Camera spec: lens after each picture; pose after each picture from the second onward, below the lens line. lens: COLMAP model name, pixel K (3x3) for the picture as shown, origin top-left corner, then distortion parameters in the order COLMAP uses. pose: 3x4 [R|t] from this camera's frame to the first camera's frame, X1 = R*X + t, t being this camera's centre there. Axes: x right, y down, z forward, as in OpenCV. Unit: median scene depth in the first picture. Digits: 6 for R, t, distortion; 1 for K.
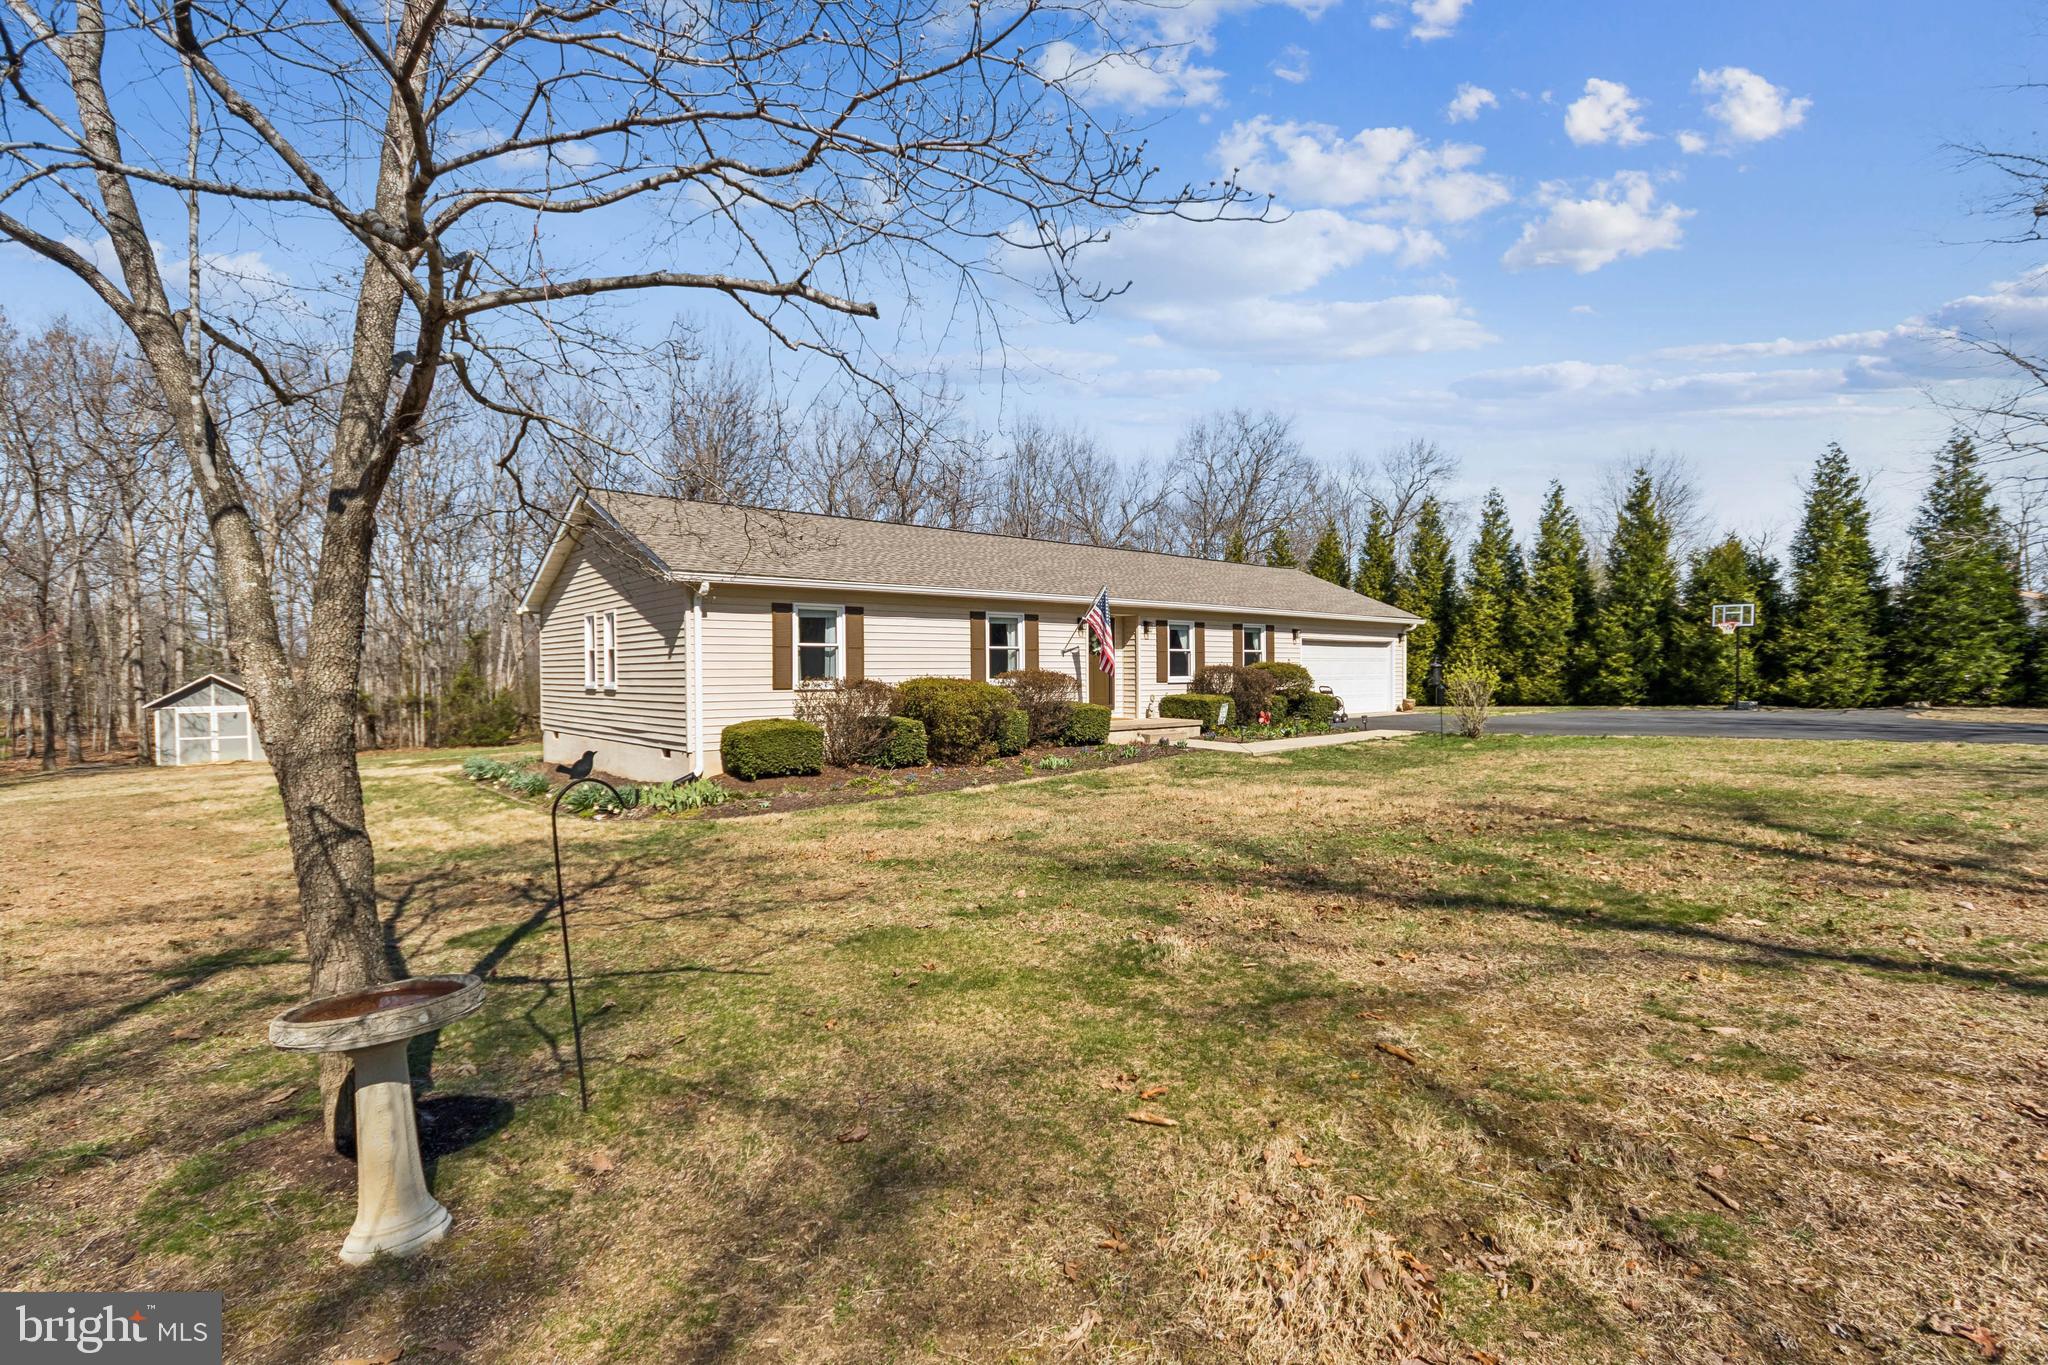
lens RADIAL K [[925.3, 0, 1029.9], [0, 925.3, 692.2], [0, 0, 1]] dist [-0.011683, -0.000175]
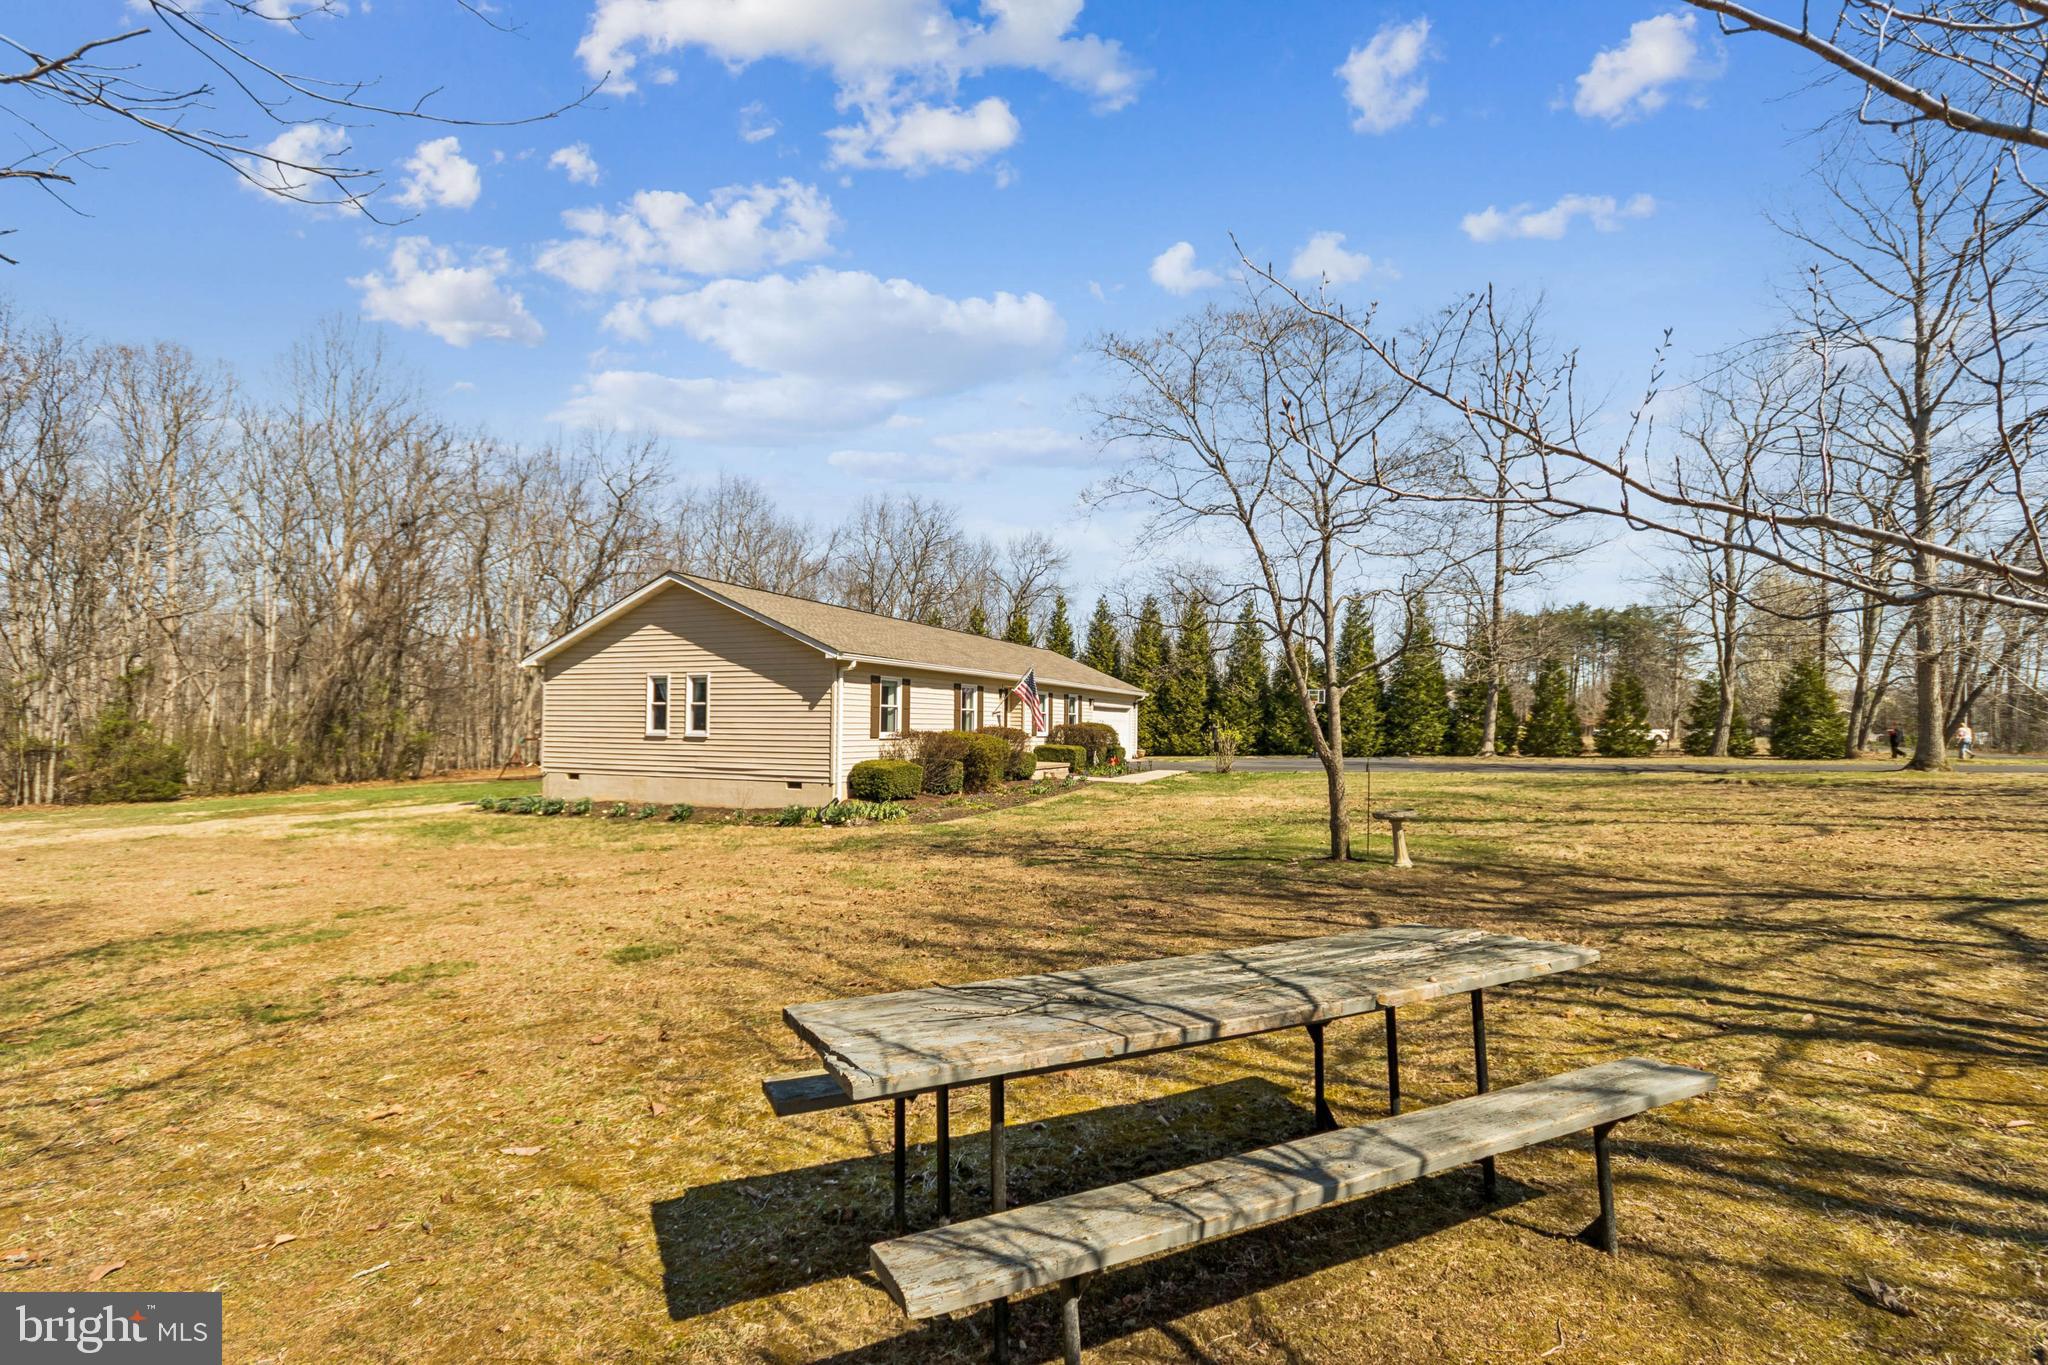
lens RADIAL K [[925.3, 0, 1029.9], [0, 925.3, 692.2], [0, 0, 1]] dist [-0.011683, -0.000175]
pose [[0.895605, 0.033617, 0.443579, -0.436185], [-0.008687, 0.998272, -0.058117, 0.003973], [-0.444766, 0.048196, 0.894349, -0.217914]]
